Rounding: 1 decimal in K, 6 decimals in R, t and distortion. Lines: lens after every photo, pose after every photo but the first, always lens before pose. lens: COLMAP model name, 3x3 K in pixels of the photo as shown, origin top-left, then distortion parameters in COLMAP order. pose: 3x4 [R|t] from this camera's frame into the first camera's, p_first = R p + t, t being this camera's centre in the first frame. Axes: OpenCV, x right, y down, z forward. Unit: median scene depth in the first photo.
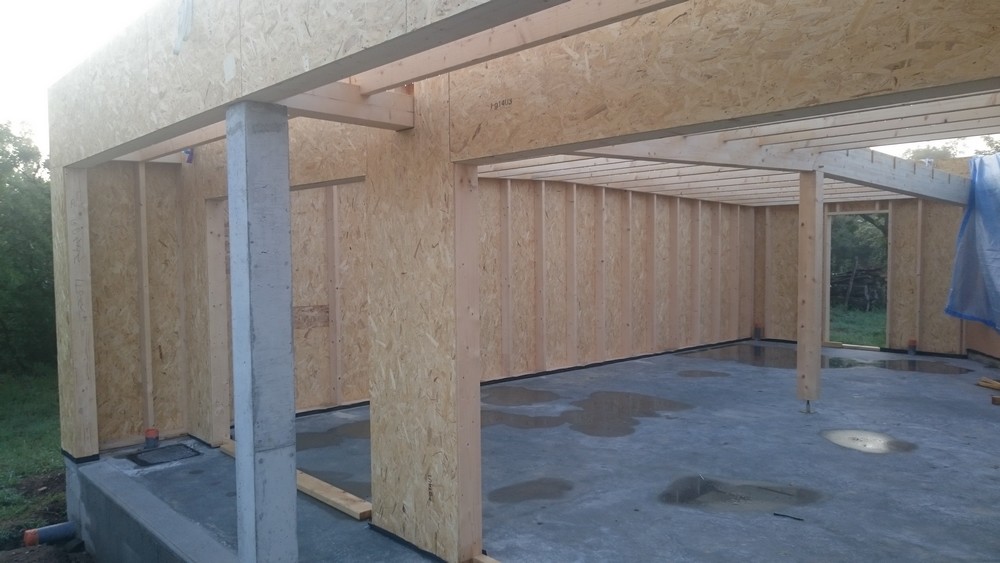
lens RADIAL K [[729.1, 0, 497.8], [0, 729.1, 286.5], [0, 0, 1]] dist [0.007014, -0.001412]
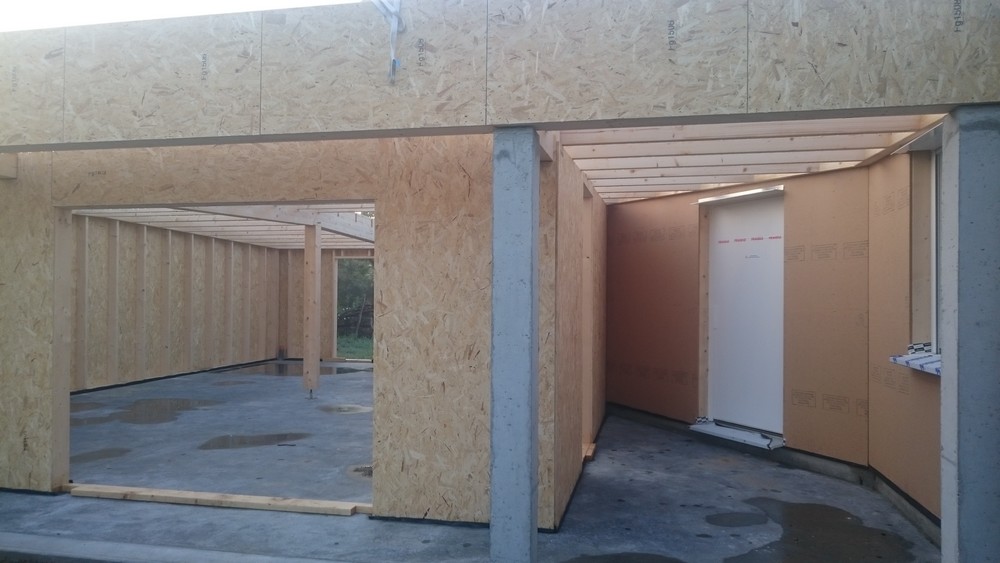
lens RADIAL K [[729.1, 0, 497.8], [0, 729.1, 286.5], [0, 0, 1]] dist [0.007014, -0.001412]
pose [[0.815900, 0.018593, 0.577893, -0.083011], [0.014495, 0.998511, -0.052591, 0.035896], [-0.578011, 0.051285, 0.814416, -0.318414]]
